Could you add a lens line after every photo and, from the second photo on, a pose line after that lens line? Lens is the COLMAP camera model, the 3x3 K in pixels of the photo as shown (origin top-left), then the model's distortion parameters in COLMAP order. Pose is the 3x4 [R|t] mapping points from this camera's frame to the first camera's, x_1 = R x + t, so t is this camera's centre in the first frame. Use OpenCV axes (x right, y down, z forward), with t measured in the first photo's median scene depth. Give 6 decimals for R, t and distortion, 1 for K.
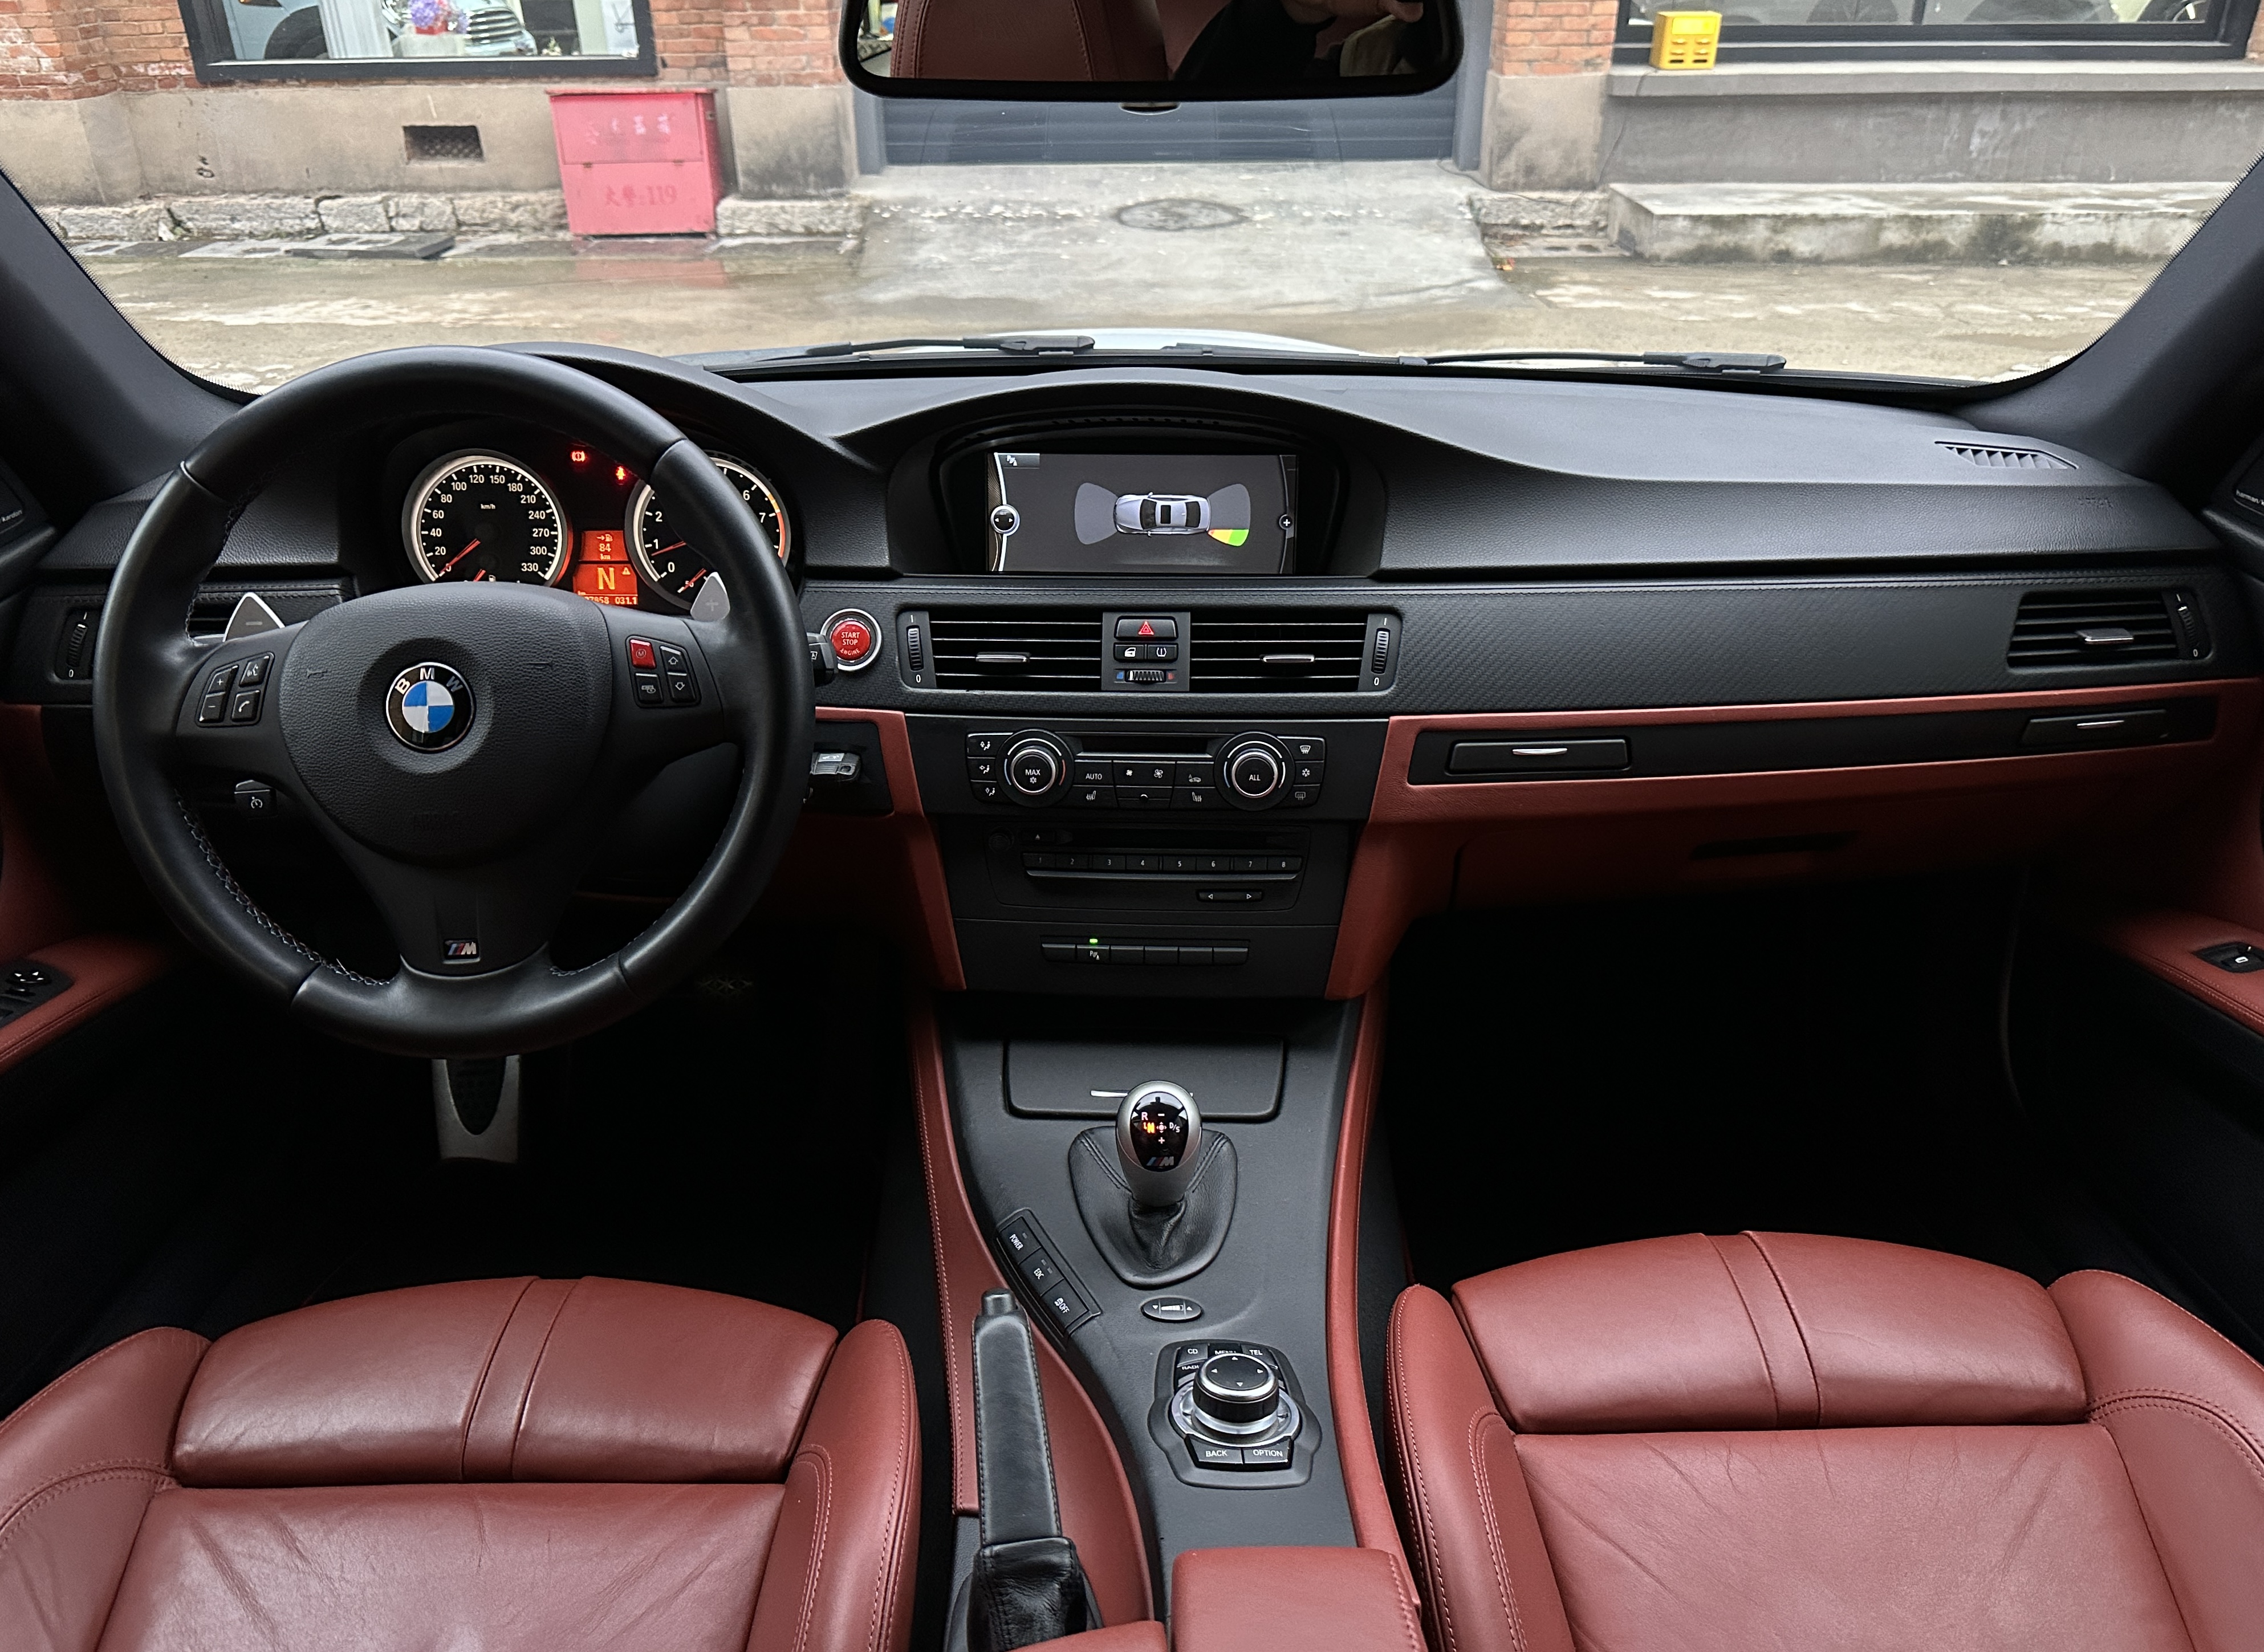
lens RADIAL K [[1617.3, 0, 1150.5], [0, 1617.3, 817.9], [0, 0, 1]] dist [0.181721, -0.298766]
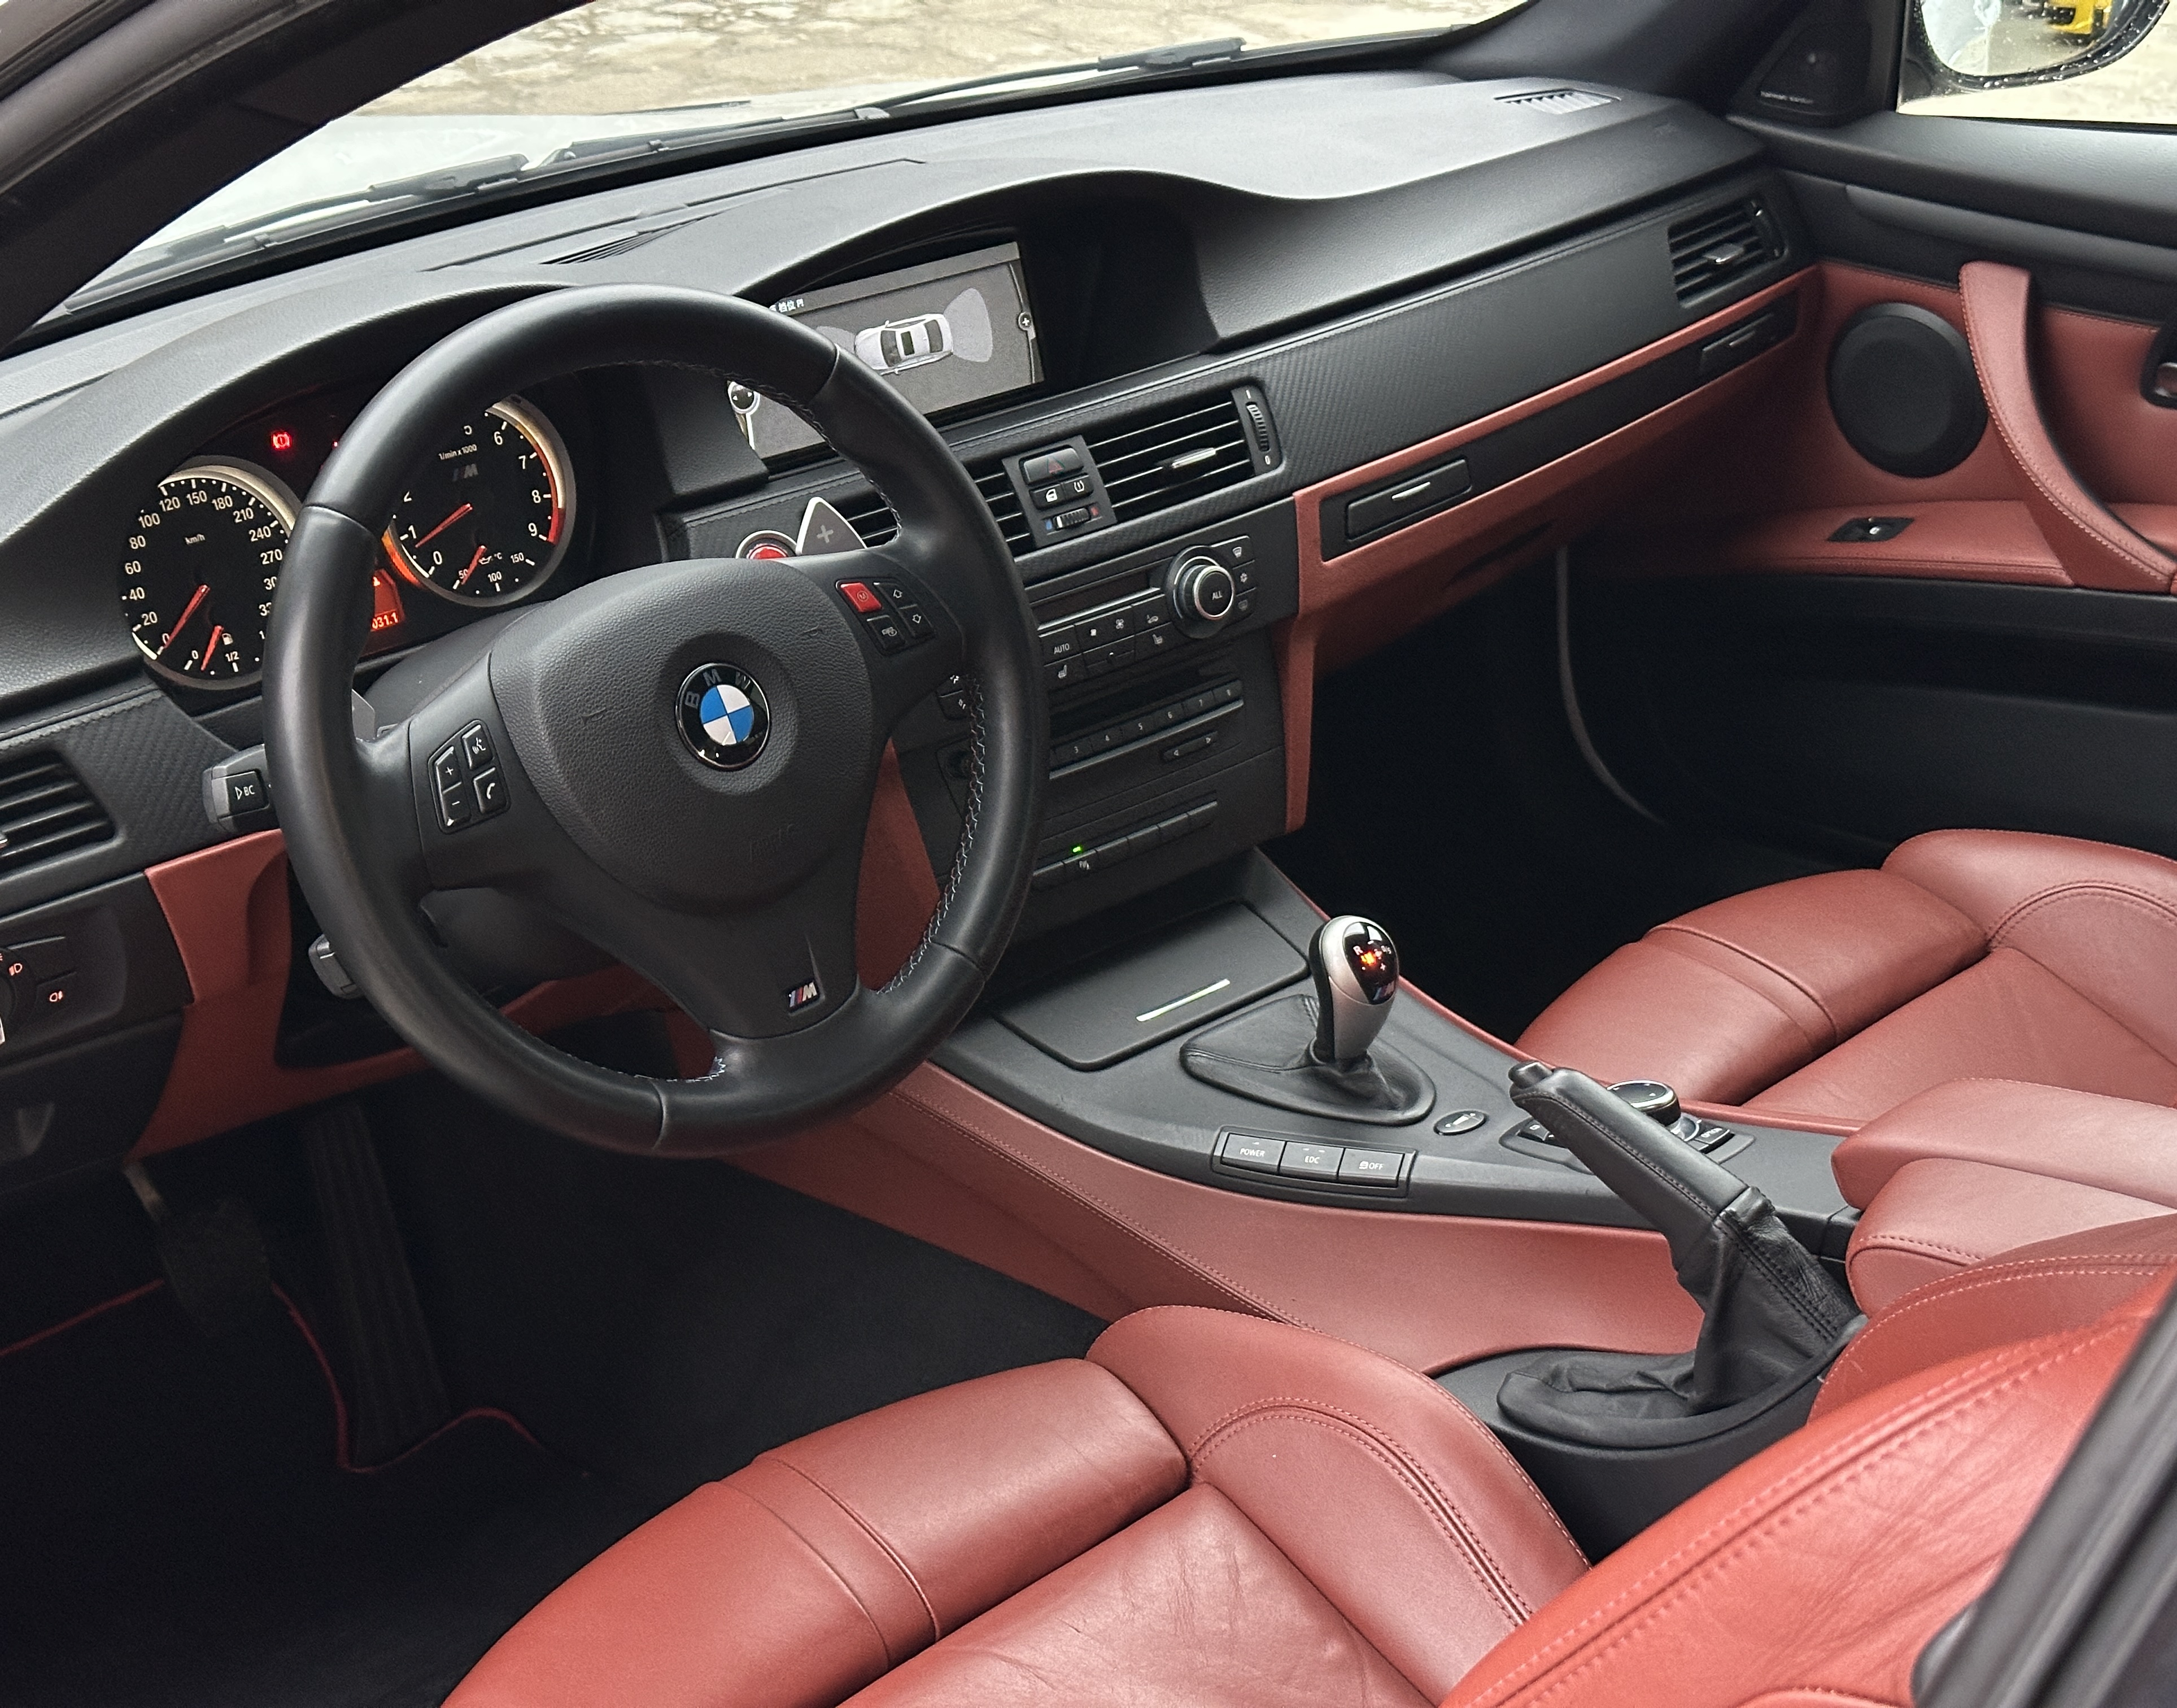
lens RADIAL K [[3182.5, 0, 1063.3], [0, 3182.5, 855.6], [0, 0, 1]] dist [0.188380, 0.019221]
pose [[0.734926, -0.309664, 0.603318, -1.053916], [0.318224, 0.943099, 0.096422, -0.082668], [-0.598847, 0.121127, 0.791651, -0.291640]]
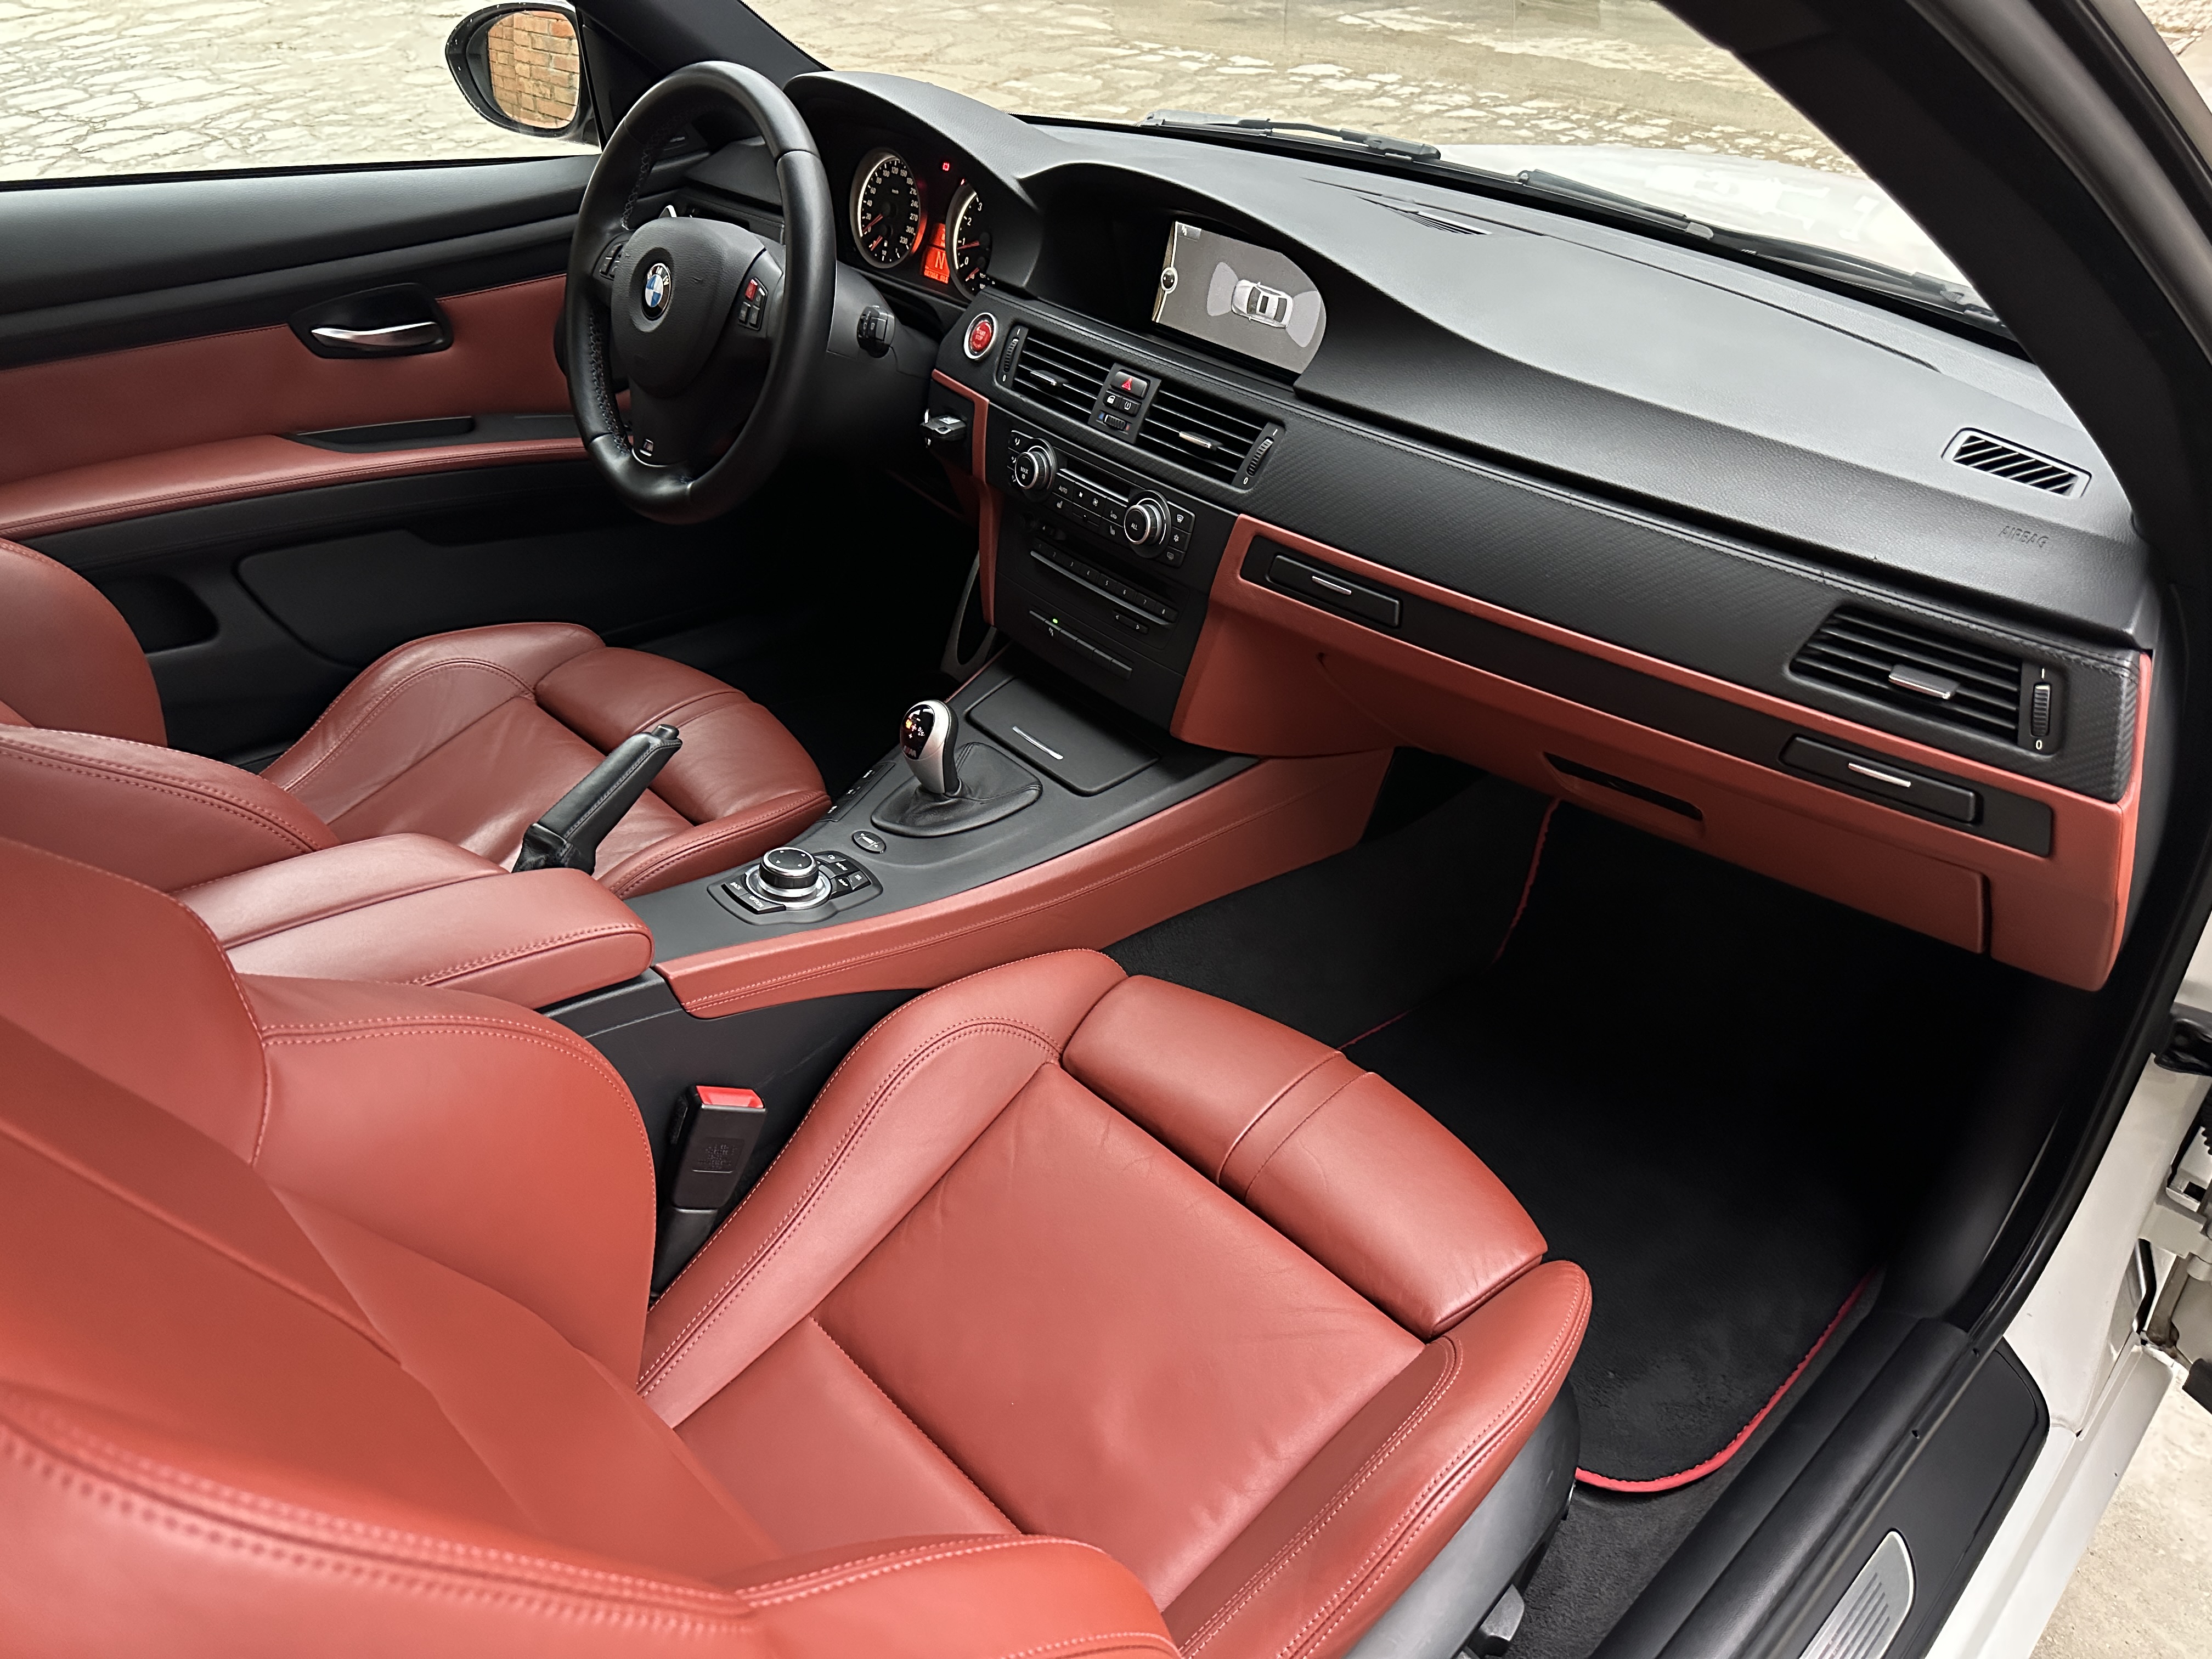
lens RADIAL K [[1540.1, 0, 1105.9], [0, 1540.1, 837.2], [0, 0, 1]] dist [0.167588, -0.314235]
pose [[0.680070, 0.427408, -0.595674, 0.817766], [-0.333092, 0.903918, 0.268295, -0.115562], [0.653112, 0.015955, 0.757093, 0.108518]]
